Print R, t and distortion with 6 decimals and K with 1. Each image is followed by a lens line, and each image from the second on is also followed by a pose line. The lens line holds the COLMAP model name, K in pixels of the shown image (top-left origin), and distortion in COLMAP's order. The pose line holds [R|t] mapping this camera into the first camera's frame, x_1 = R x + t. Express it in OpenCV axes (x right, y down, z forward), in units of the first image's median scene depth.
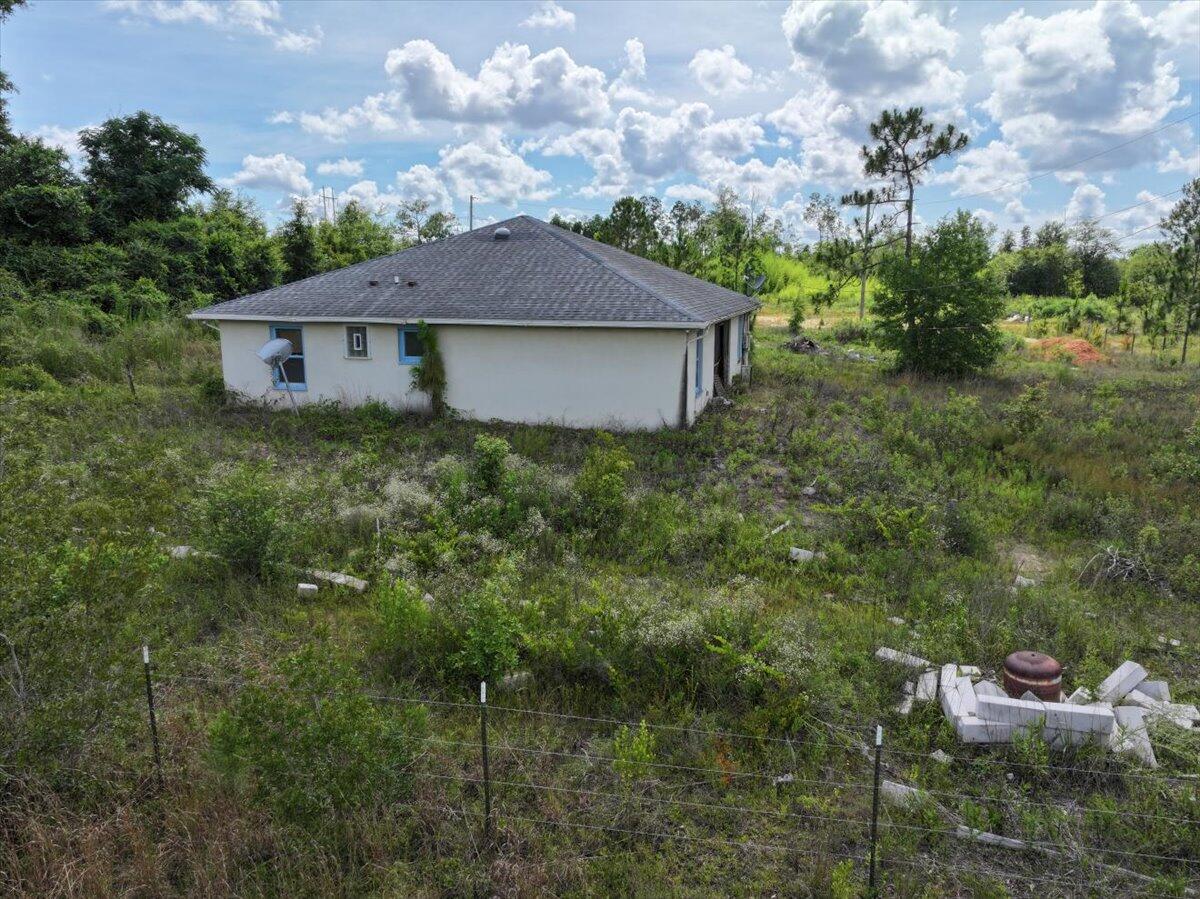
lens RADIAL K [[914.0, 0, 600.0], [0, 914.0, 449.5], [0, 0, 1]] dist [-0.037424, 0.080335]
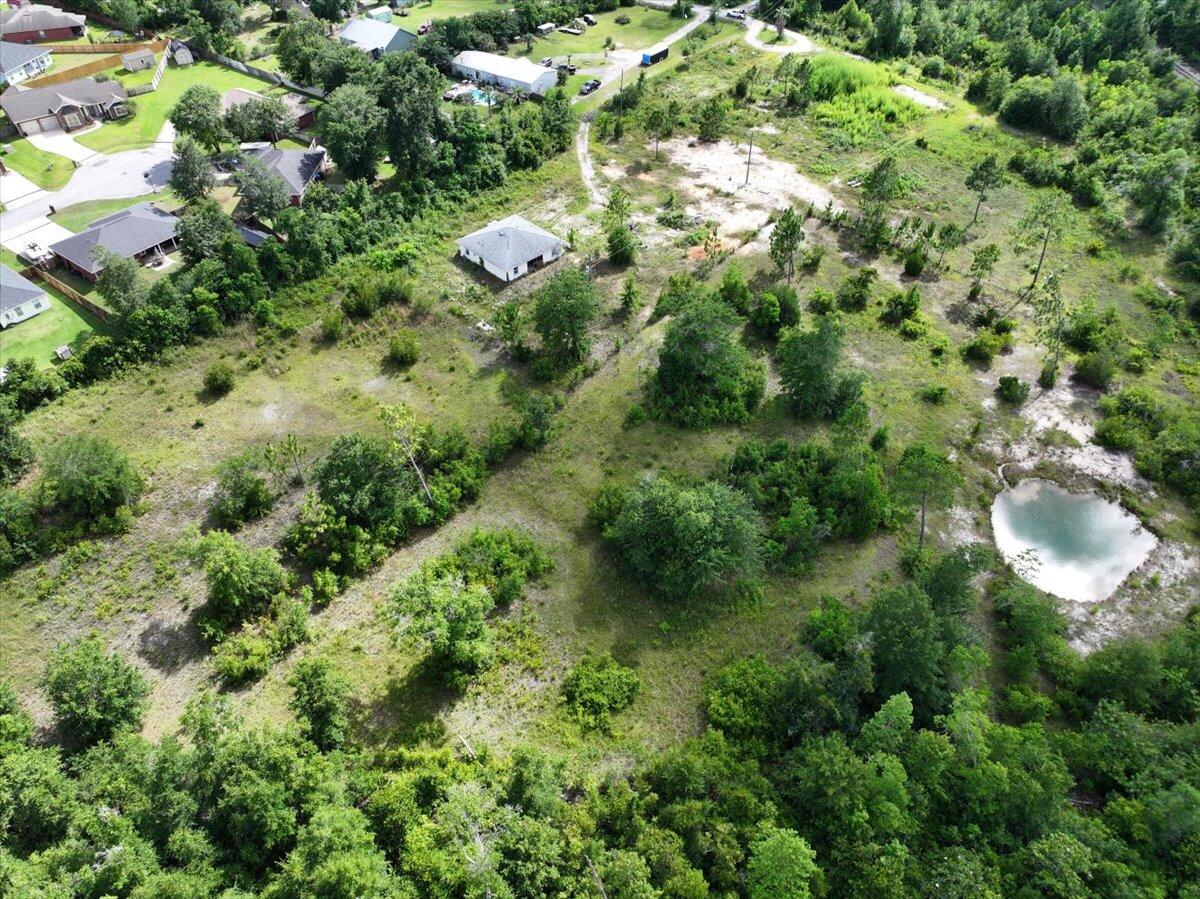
lens RADIAL K [[845.5, 0, 600.0], [0, 845.5, 449.5], [0, 0, 1]] dist [-0.003221, 0.021701]
pose [[0.858928, 0.349858, -0.373954, 0.332301], [-0.084391, 0.816961, 0.570485, -0.254322], [0.505094, -0.458447, 0.731236, -0.371200]]
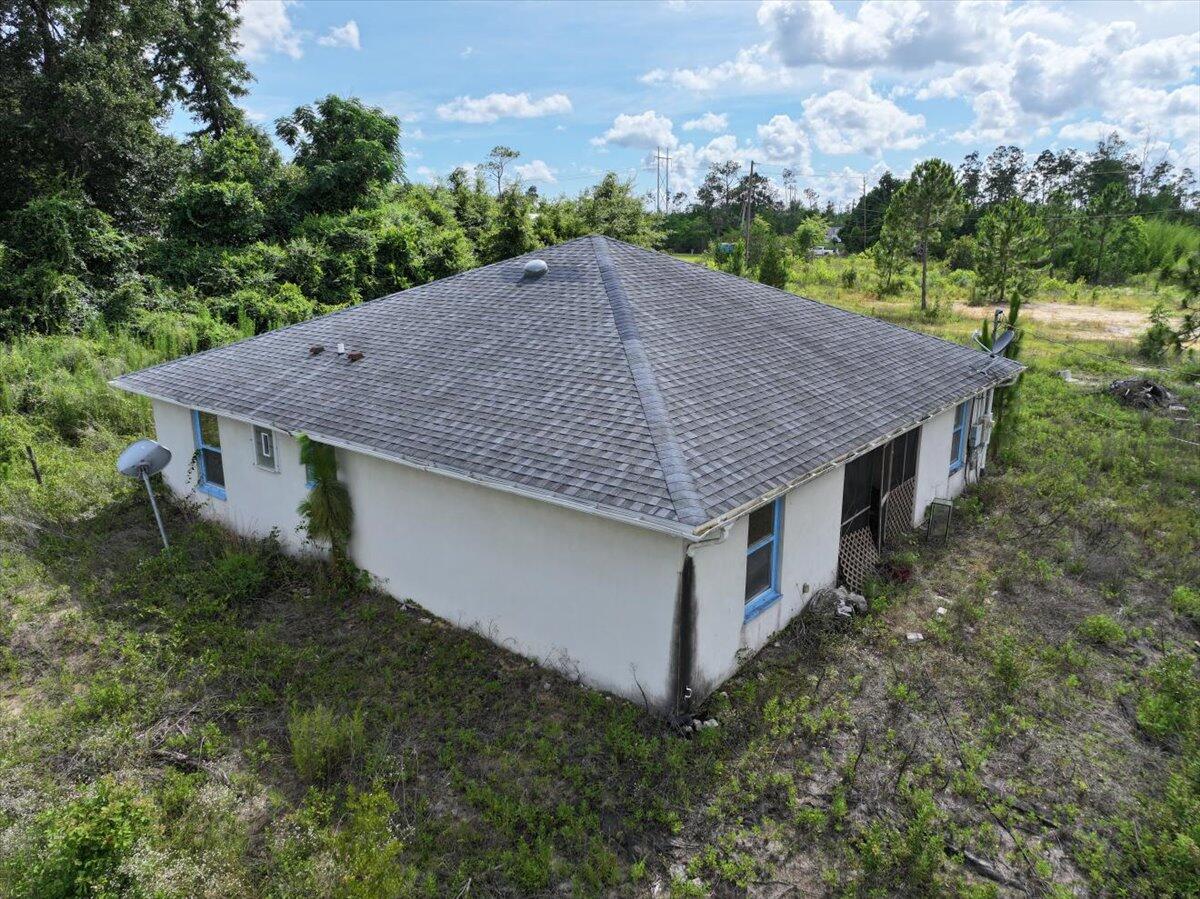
lens RADIAL K [[845.5, 0, 600.0], [0, 845.5, 449.5], [0, 0, 1]] dist [-0.003221, 0.021701]
pose [[0.914683, 0.102331, -0.391004, 0.020107], [-0.072834, 0.993313, 0.089581, -0.018524], [0.397556, -0.053460, 0.916019, 0.051723]]
